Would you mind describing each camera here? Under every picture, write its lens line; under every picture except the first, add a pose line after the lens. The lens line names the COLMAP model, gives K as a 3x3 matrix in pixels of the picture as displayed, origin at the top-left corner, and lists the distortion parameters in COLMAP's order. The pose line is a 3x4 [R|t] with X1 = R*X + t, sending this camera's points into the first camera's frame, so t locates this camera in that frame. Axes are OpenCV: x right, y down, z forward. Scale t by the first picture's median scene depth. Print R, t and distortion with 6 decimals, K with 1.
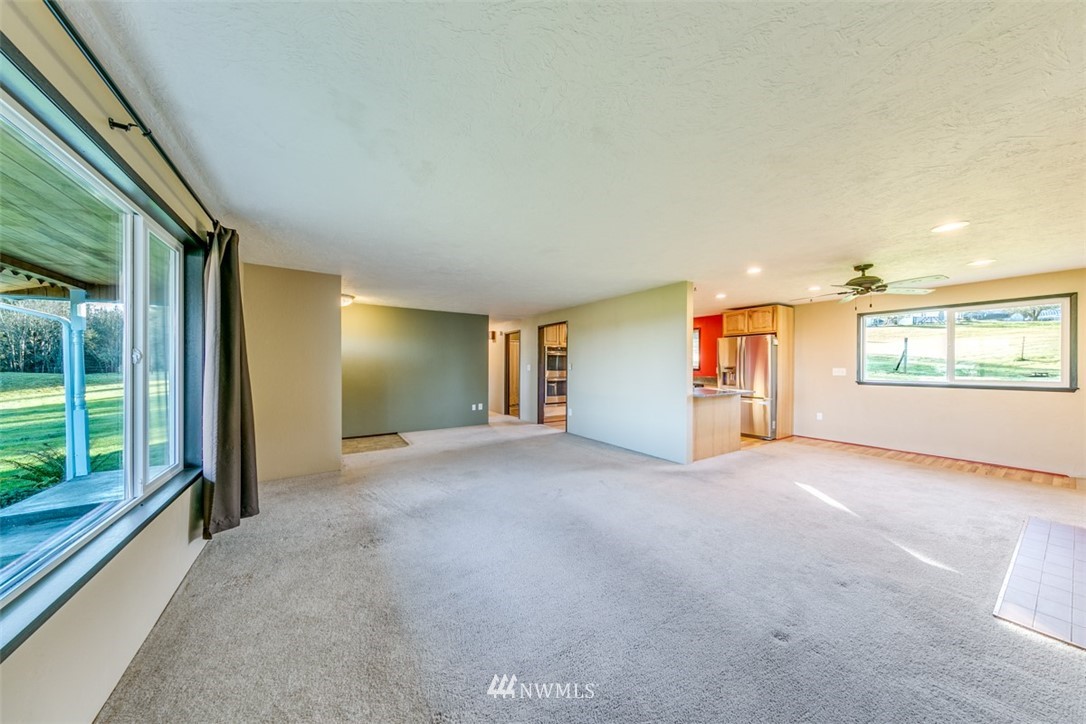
lens RADIAL K [[343.6, 0, 539.7], [0, 343.6, 367.8], [0, 0, 1]] dist [0.009118, -0.000263]
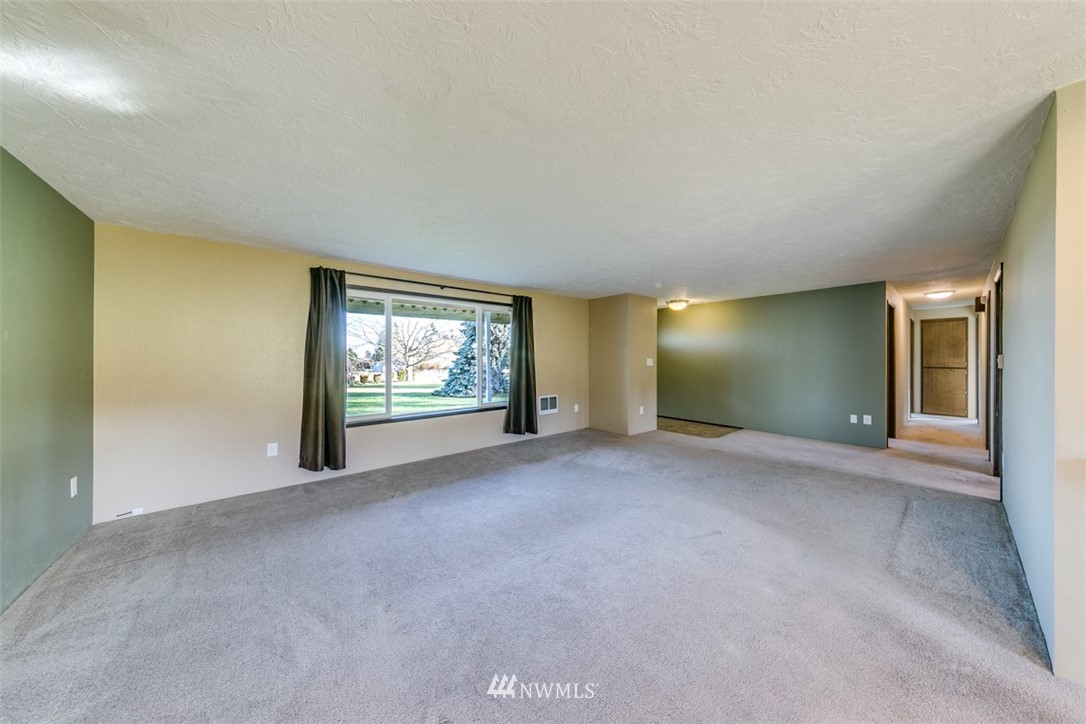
lens RADIAL K [[343.6, 0, 546.8], [0, 343.6, 361.9], [0, 0, 1]] dist [0.009118, -0.000263]
pose [[0.126701, 0.010824, -0.991882, 0.779006], [-0.007858, 0.999920, 0.009908, 0.000319], [0.991910, 0.006539, 0.126775, 0.580012]]
